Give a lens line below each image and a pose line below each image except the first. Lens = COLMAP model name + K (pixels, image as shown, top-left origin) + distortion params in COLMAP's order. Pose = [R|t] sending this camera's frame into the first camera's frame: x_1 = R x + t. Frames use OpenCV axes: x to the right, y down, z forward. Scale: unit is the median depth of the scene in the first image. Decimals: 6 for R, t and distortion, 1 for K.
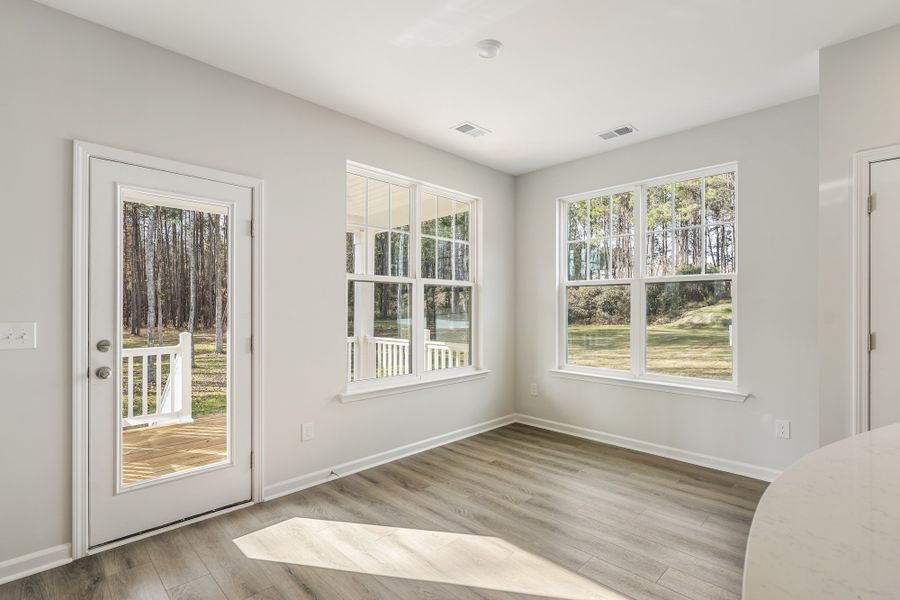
lens RADIAL K [[434.4, 0, 447.6], [0, 434.4, 303.8], [0, 0, 1]] dist [-0.000641, -0.000225]
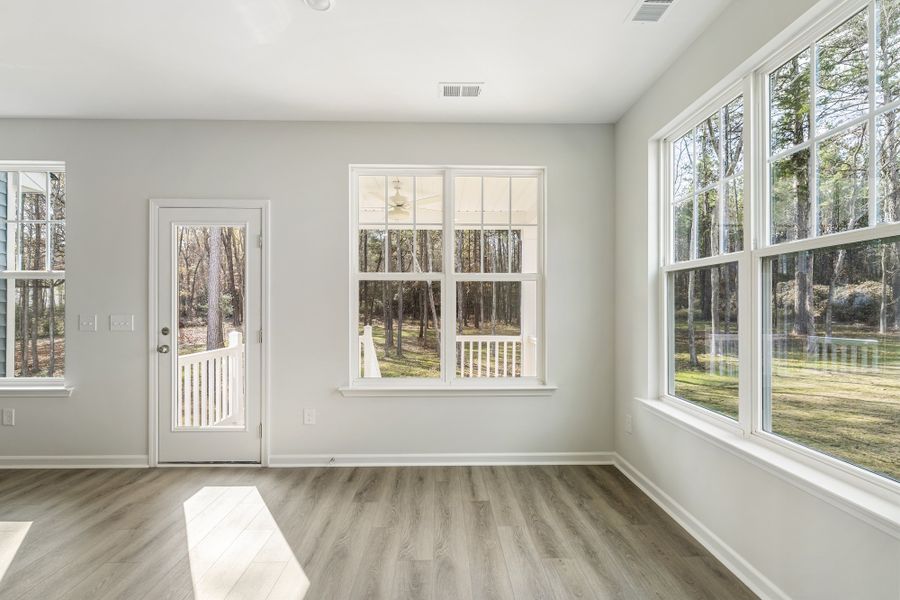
lens RADIAL K [[411.7, 0, 447.1], [0, 411.7, 305.2], [0, 0, 1]] dist [-0.001269, -0.000128]
pose [[0.716008, -0.002268, -0.698088, 0.602282], [0.005884, 0.999979, 0.002786, 0.004811], [0.698067, -0.006103, 0.716006, 0.437743]]
